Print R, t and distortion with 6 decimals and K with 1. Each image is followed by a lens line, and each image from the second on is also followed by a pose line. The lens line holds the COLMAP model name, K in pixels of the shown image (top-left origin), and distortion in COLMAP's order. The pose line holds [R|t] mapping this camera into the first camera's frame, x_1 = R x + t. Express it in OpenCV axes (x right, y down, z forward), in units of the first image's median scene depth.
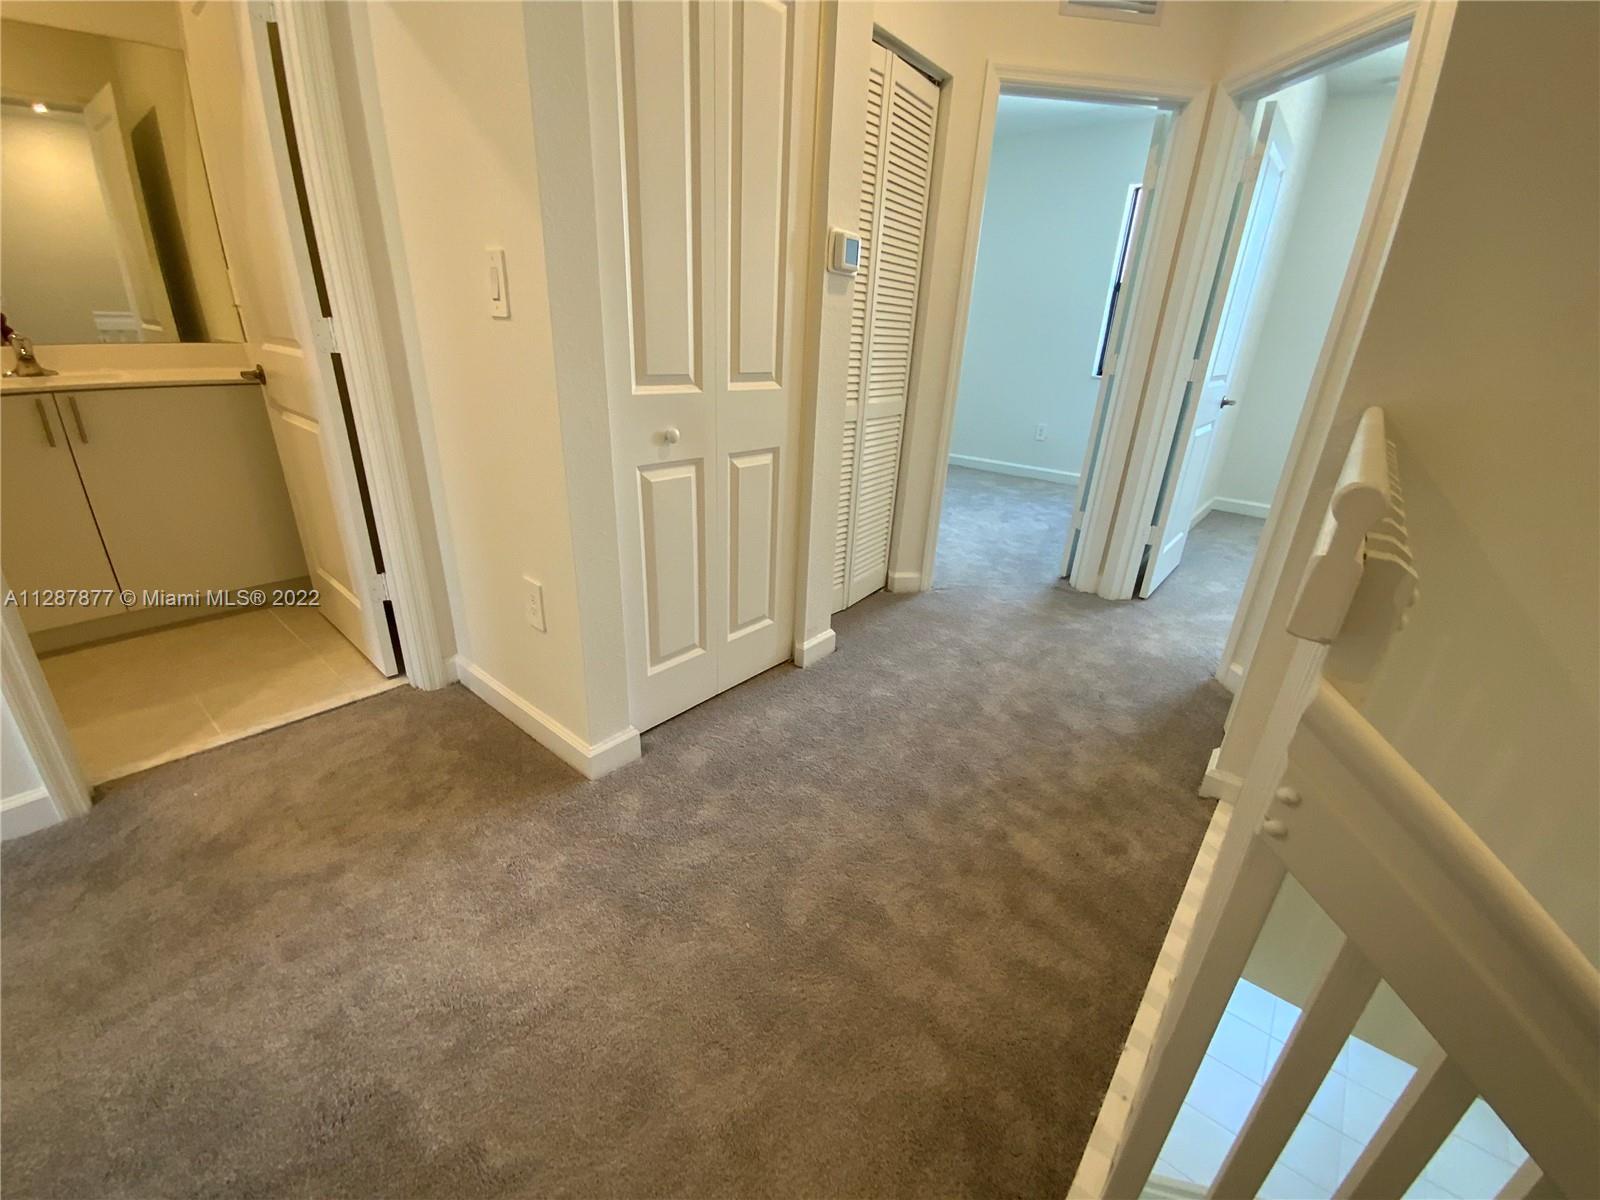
lens RADIAL K [[643.0, 0, 800.0], [0, 643.0, 600.0], [0, 0, 1]] dist [0.029280, -0.023756]
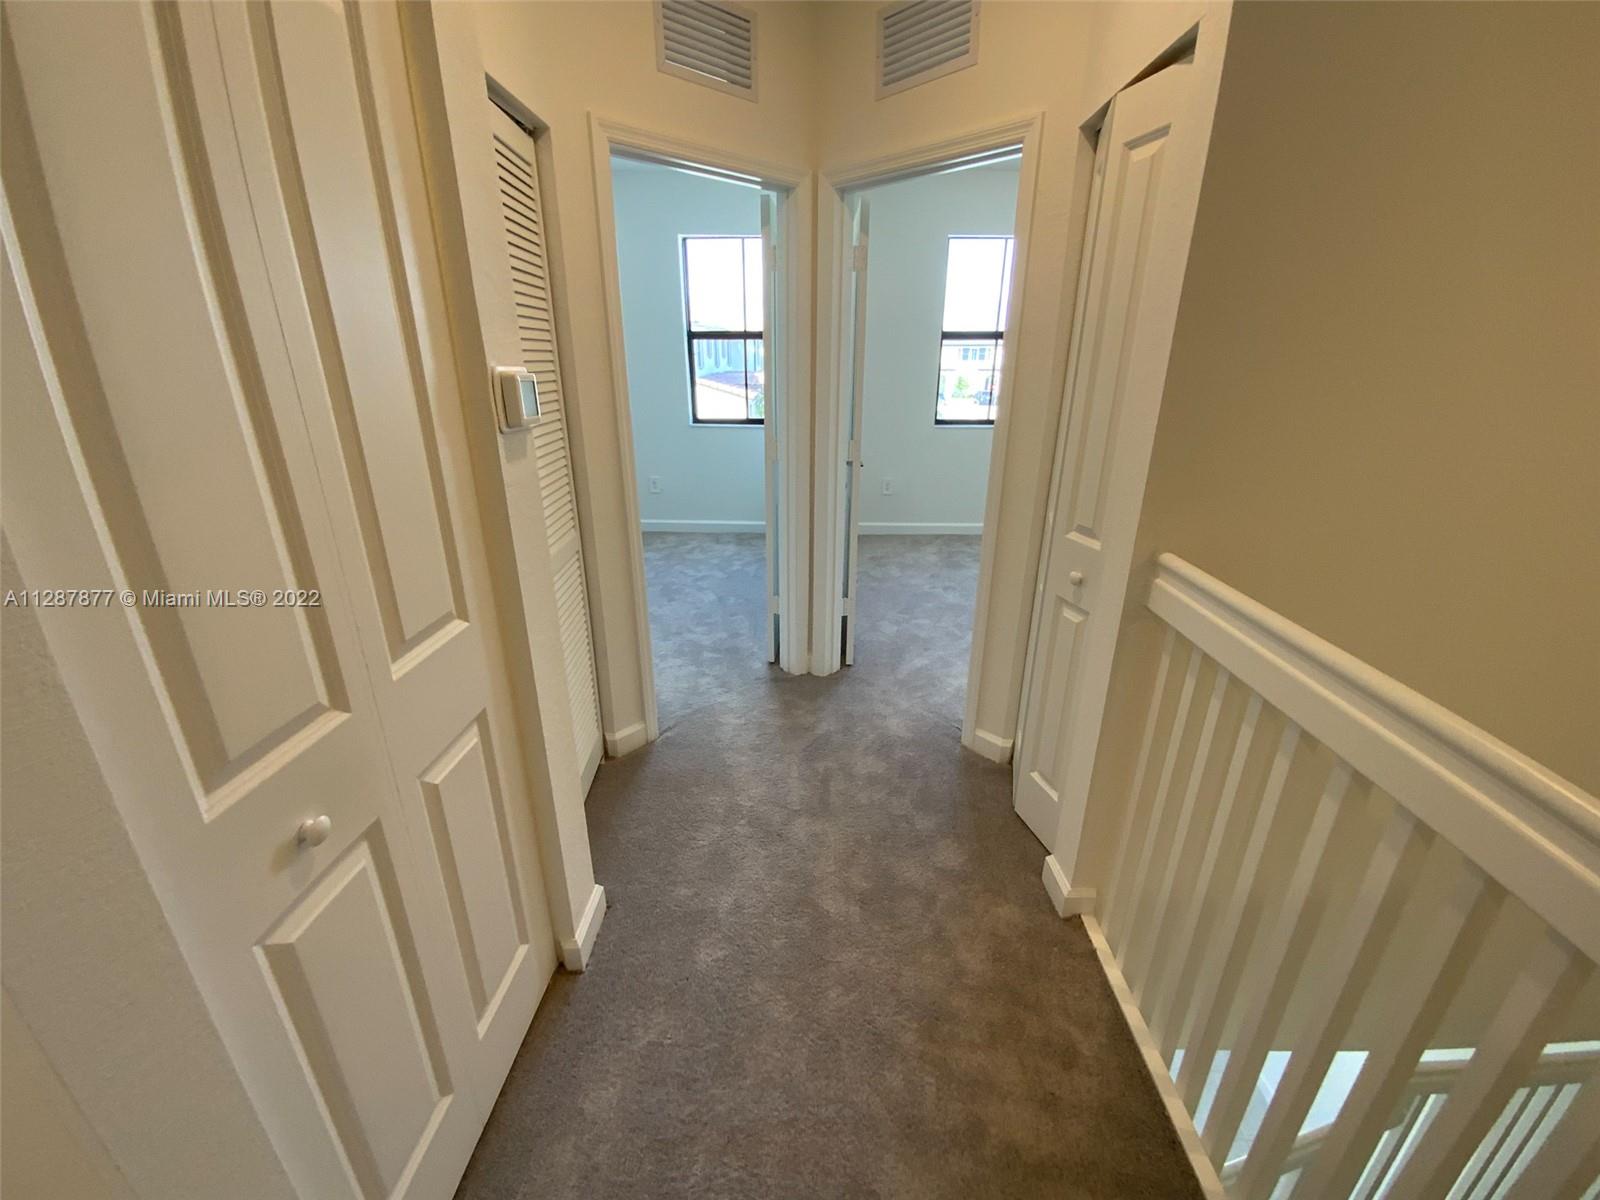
lens RADIAL K [[643.0, 0, 800.0], [0, 643.0, 600.0], [0, 0, 1]] dist [0.029280, -0.023756]
pose [[0.785196, -0.256700, 0.563536, -0.099073], [0.262352, 0.962225, 0.072765, -0.254116], [-0.560927, 0.090710, 0.822881, 0.264181]]
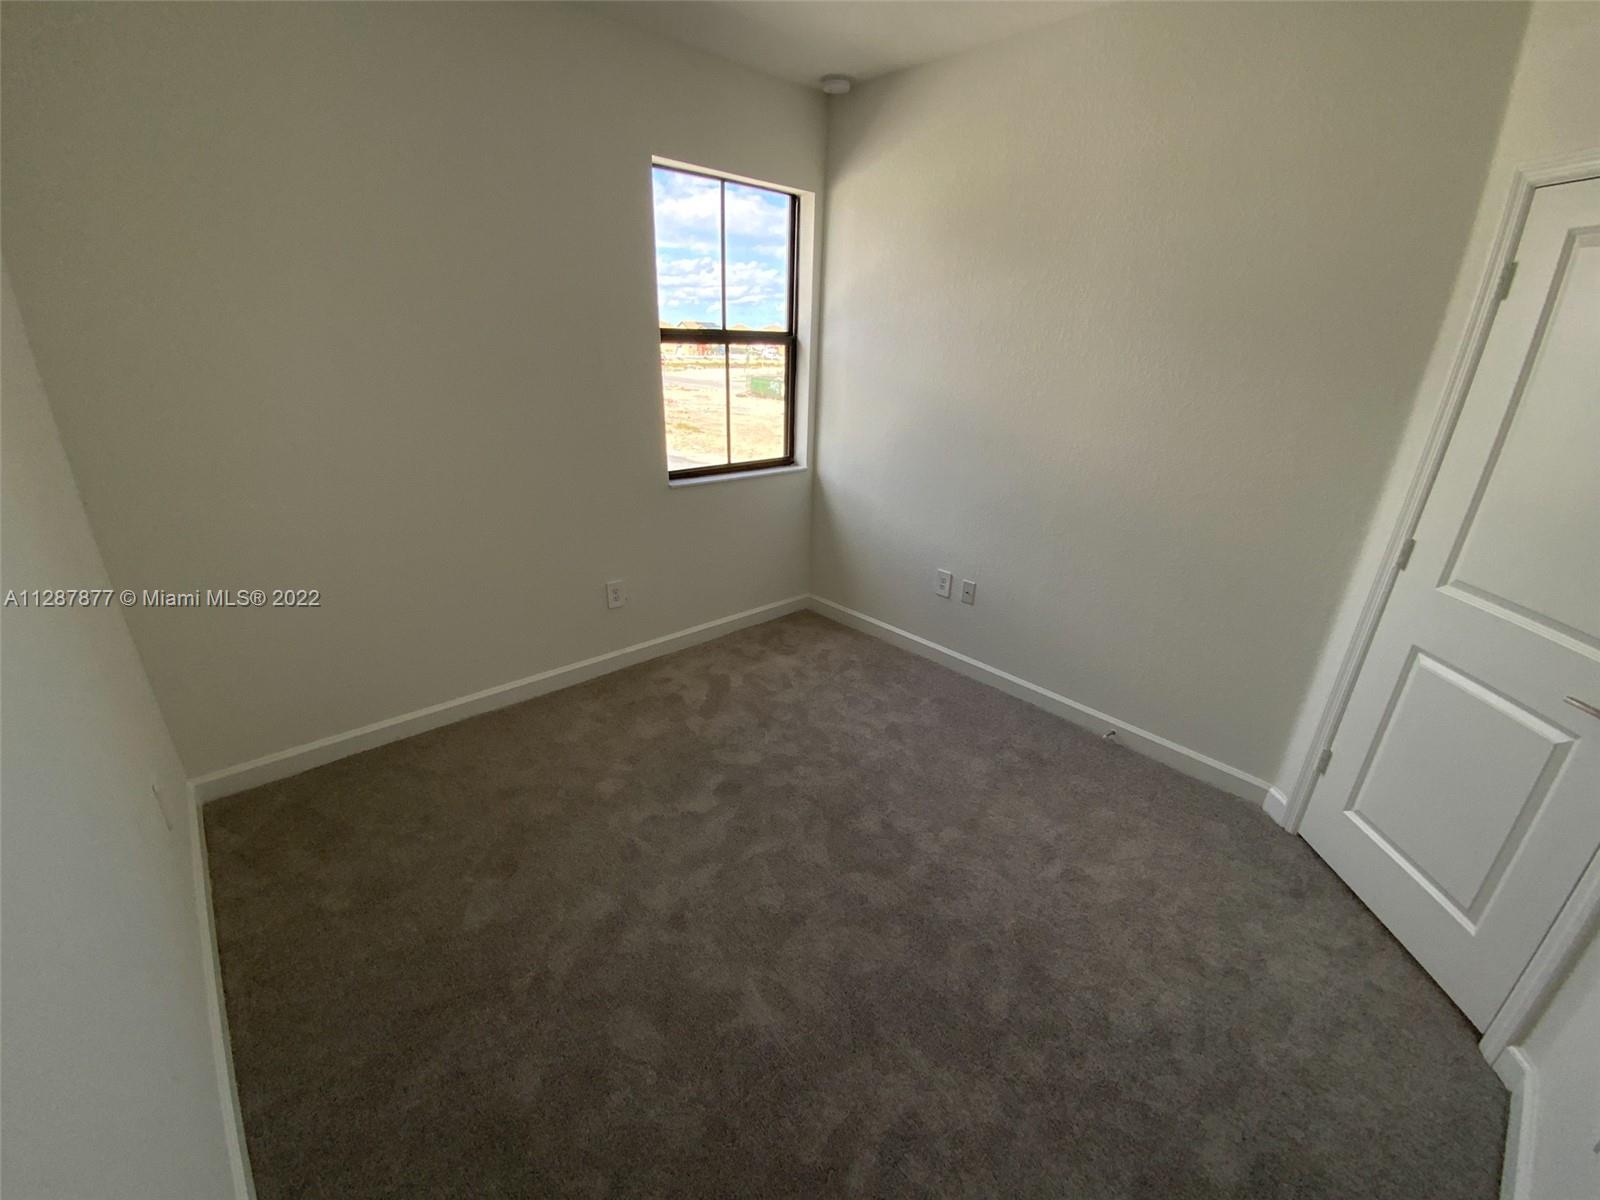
lens RADIAL K [[643.0, 0, 800.0], [0, 643.0, 600.0], [0, 0, 1]] dist [0.029280, -0.023756]
pose [[0.130295, -0.403416, 0.905692, -0.254533], [0.342567, 0.875539, 0.340703, -0.932610], [-0.930414, 0.265869, 0.252276, 1.727809]]
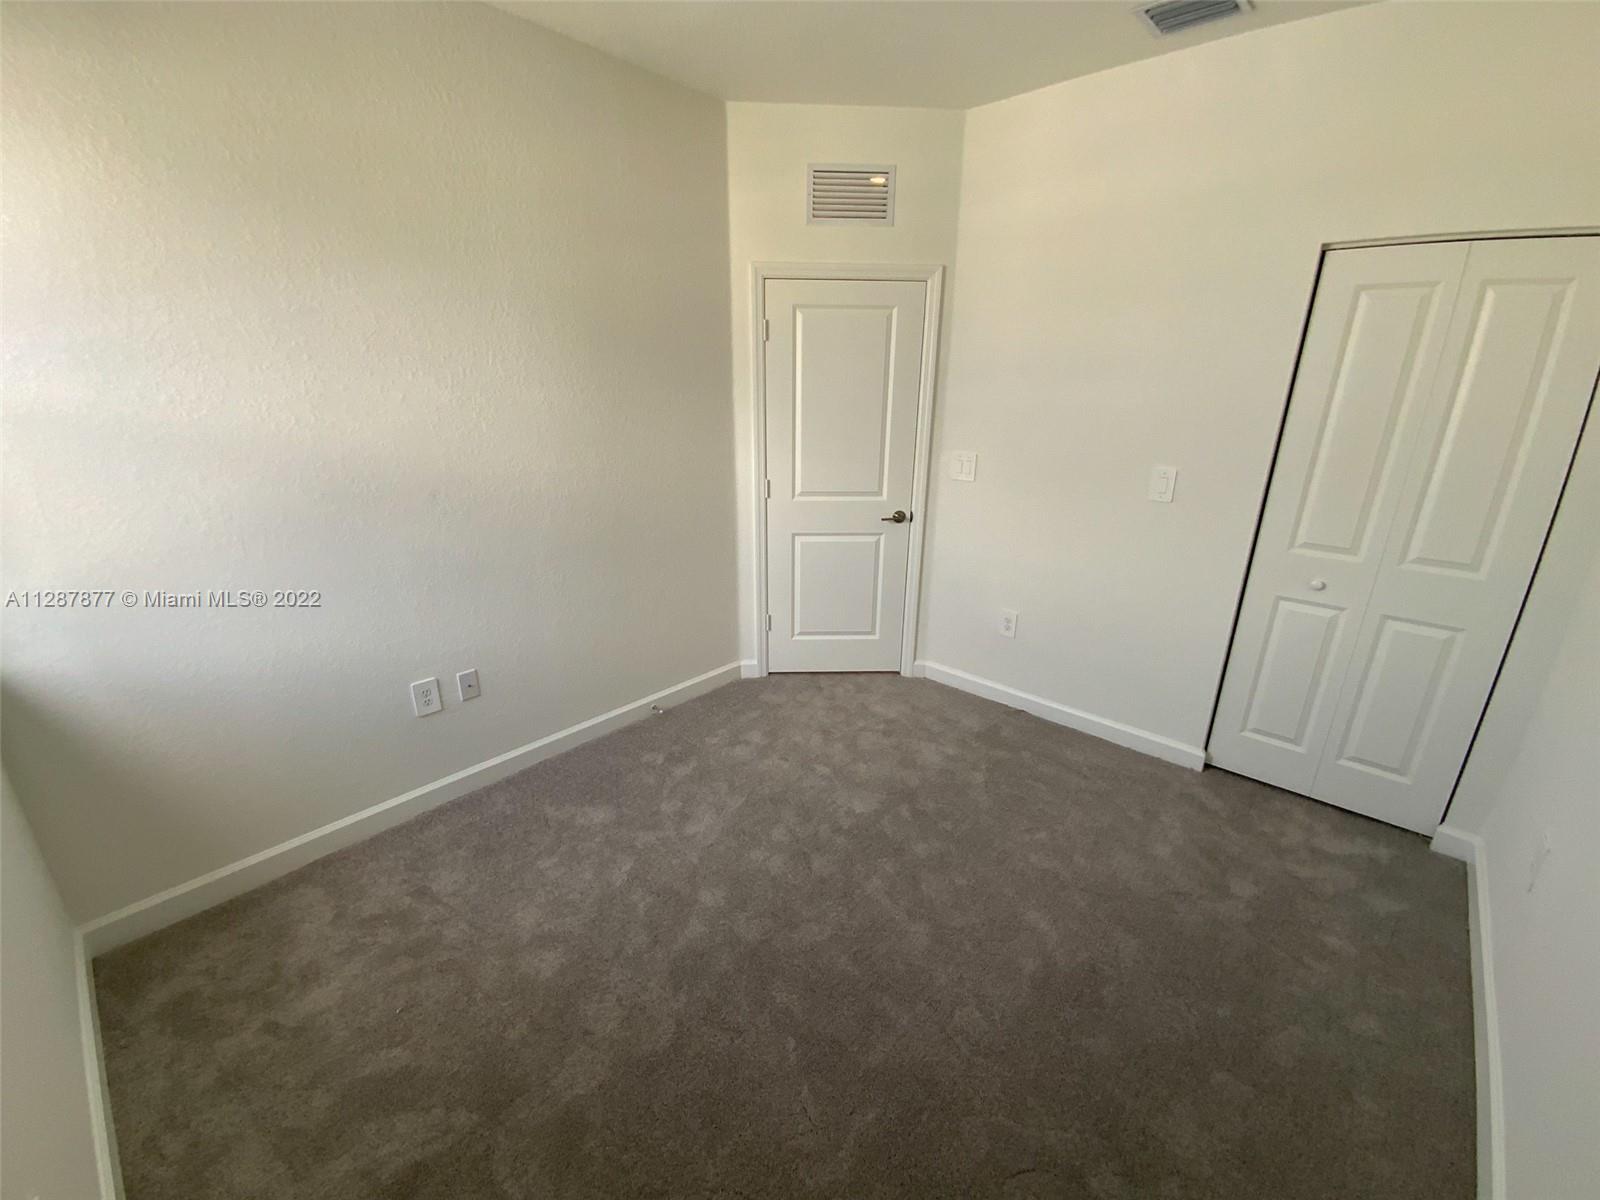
lens RADIAL K [[643.0, 0, 800.0], [0, 643.0, 600.0], [0, 0, 1]] dist [0.029280, -0.023756]
pose [[-0.997722, -0.064215, 0.020661, 0.474785], [-0.035375, 0.758855, 0.650298, -1.164863], [-0.057437, 0.648086, -0.759398, 2.404990]]
